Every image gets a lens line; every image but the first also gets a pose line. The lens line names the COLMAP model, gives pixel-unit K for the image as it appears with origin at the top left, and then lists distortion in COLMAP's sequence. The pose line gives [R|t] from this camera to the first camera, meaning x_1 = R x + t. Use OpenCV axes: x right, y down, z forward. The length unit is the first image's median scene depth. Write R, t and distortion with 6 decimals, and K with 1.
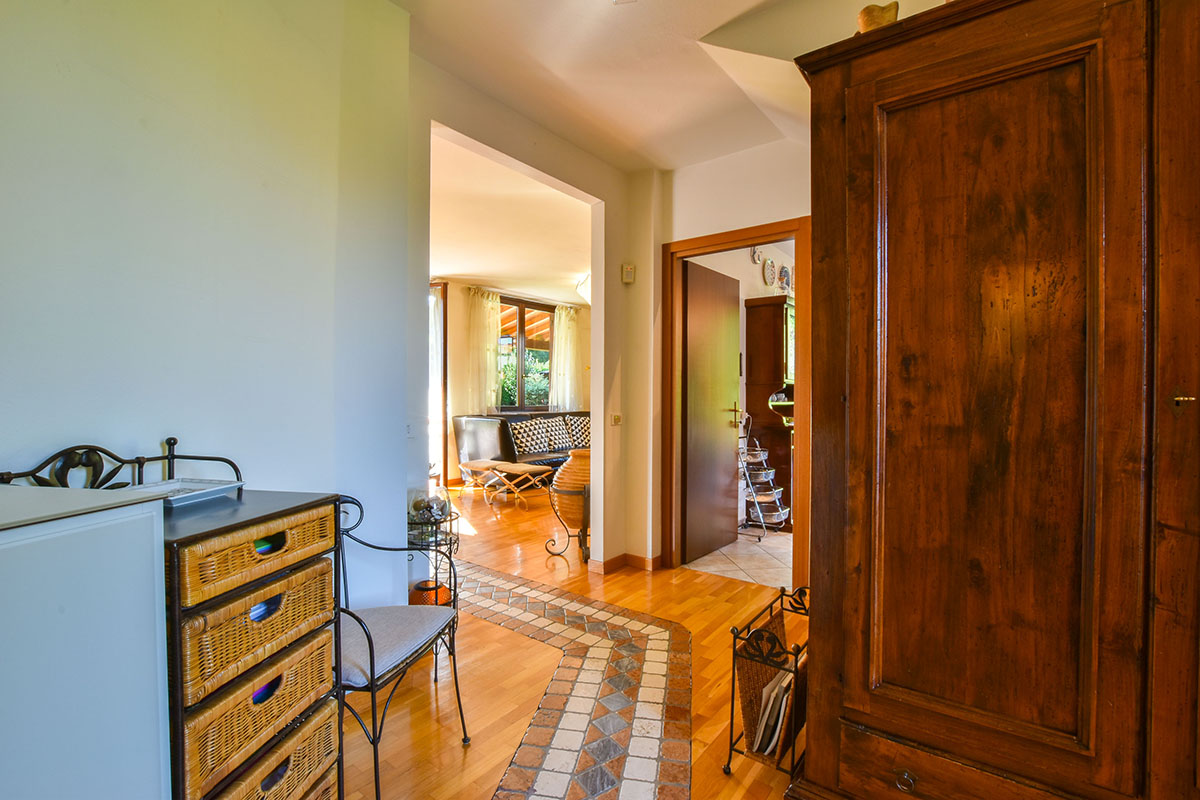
lens RADIAL K [[548.8, 0, 601.0], [0, 548.8, 401.8], [0, 0, 1]] dist [-0.001021, 0.000046]
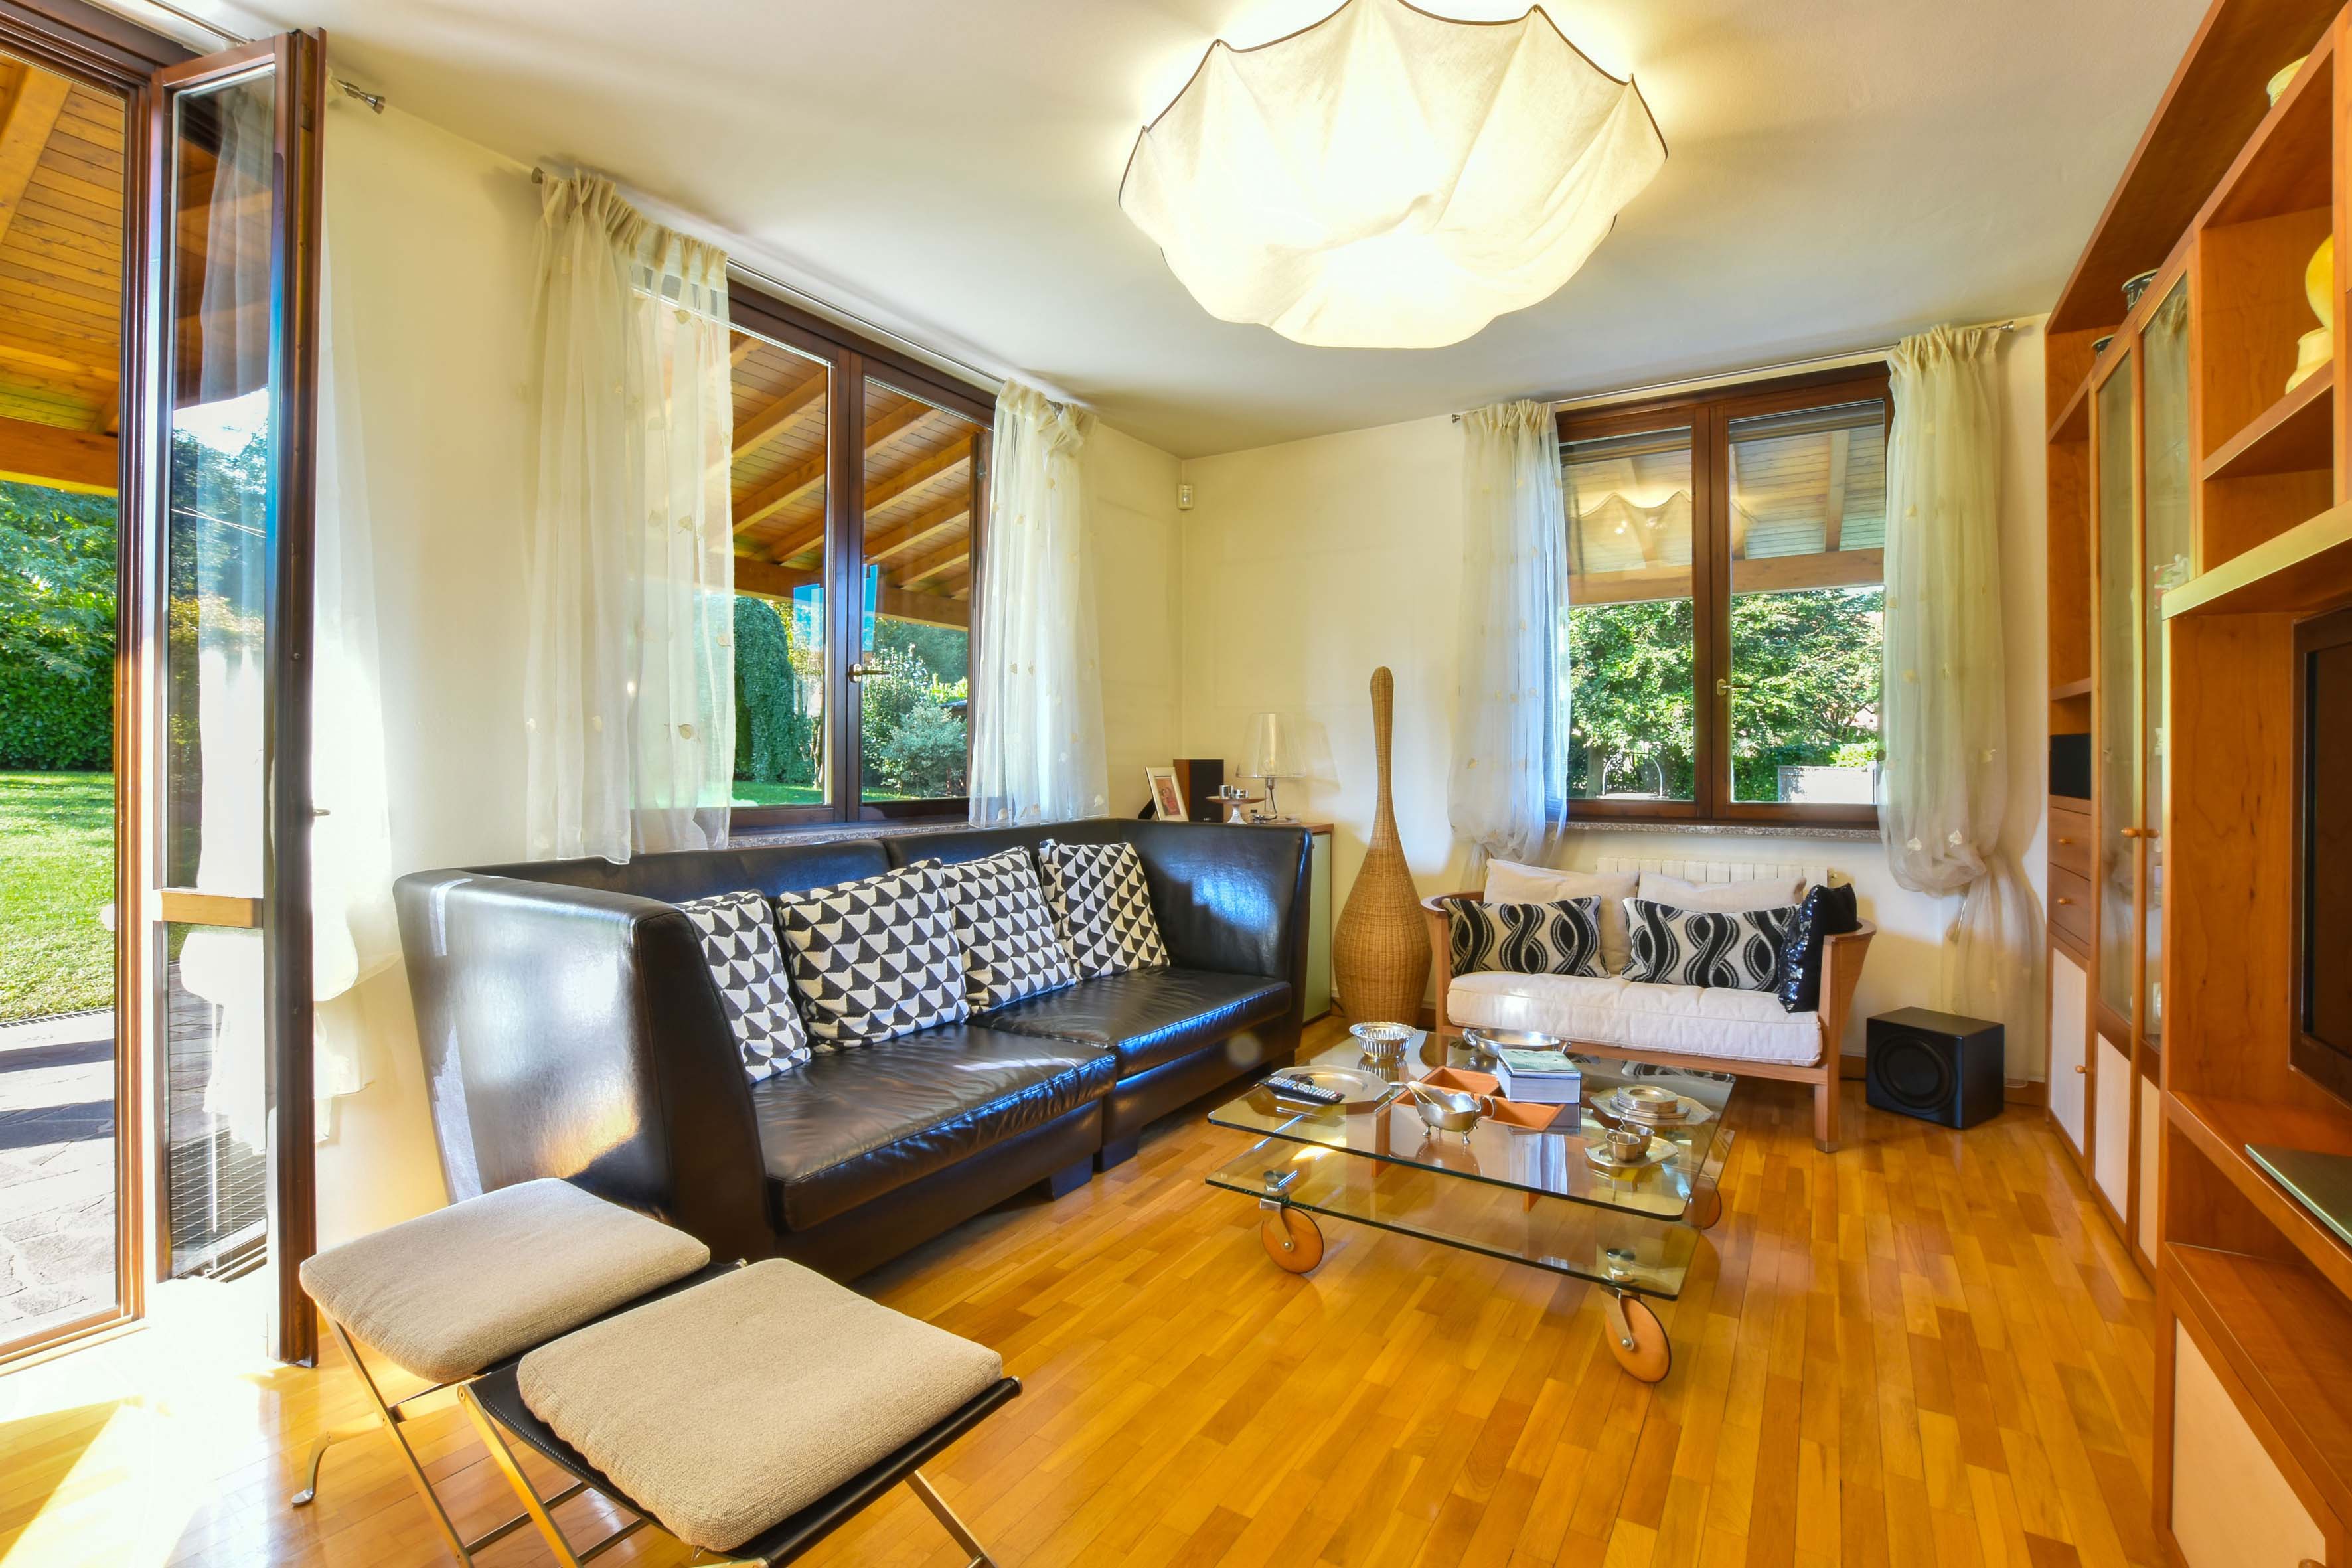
lens RADIAL K [[1075.6, 0, 1172.7], [0, 1075.6, 771.7], [0, 0, 1]] dist [-0.001021, 0.000046]
pose [[0.995401, -0.001401, 0.095787, -0.055597], [0.001891, 0.999986, -0.005025, -0.002651], [-0.095779, 0.005183, 0.995389, 0.567762]]
